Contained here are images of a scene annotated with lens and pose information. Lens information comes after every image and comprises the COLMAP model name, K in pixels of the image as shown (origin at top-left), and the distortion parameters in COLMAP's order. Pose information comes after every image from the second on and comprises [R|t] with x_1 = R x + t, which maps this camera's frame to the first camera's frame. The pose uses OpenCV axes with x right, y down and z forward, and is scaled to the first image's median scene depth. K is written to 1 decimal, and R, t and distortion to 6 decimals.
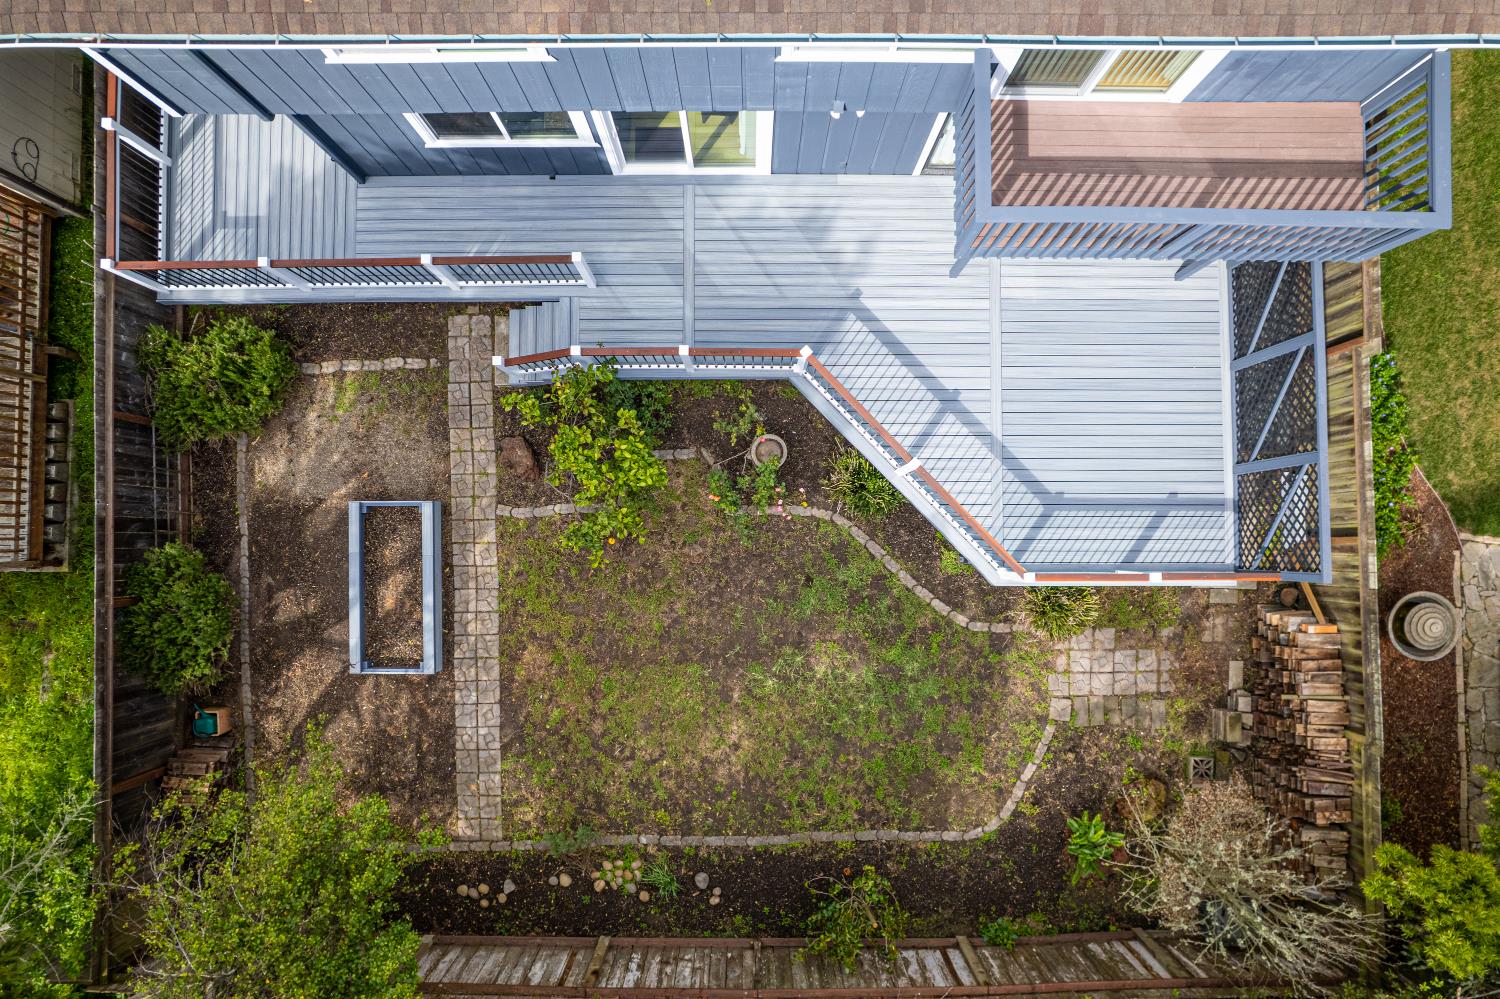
lens RADIAL K [[951.9, 0, 753.4], [0, 951.9, 497.1], [0, 0, 1]] dist [-0.055459, 0.035687]
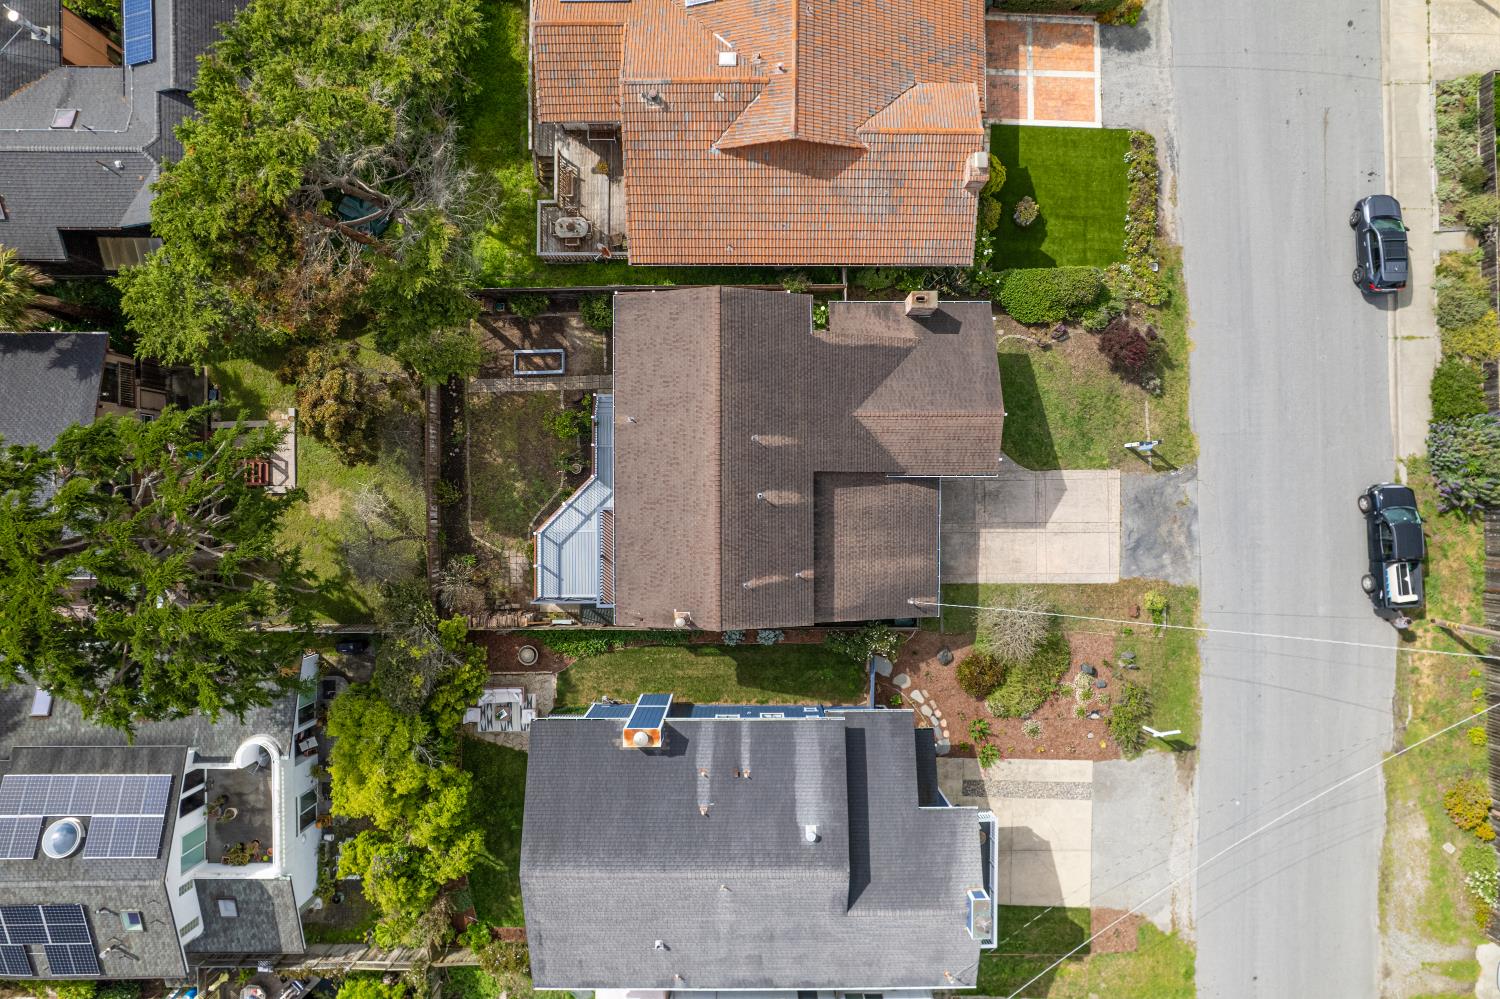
lens RADIAL K [[951.9, 0, 750.8], [0, 951.9, 494.6], [0, 0, 1]] dist [-0.055459, 0.035687]
pose [[0.003317, 0.999994, 0.000635, 0.111103], [-0.999362, 0.003292, 0.035570, -0.809022], [0.035568, -0.000753, 0.999367, -2.475796]]
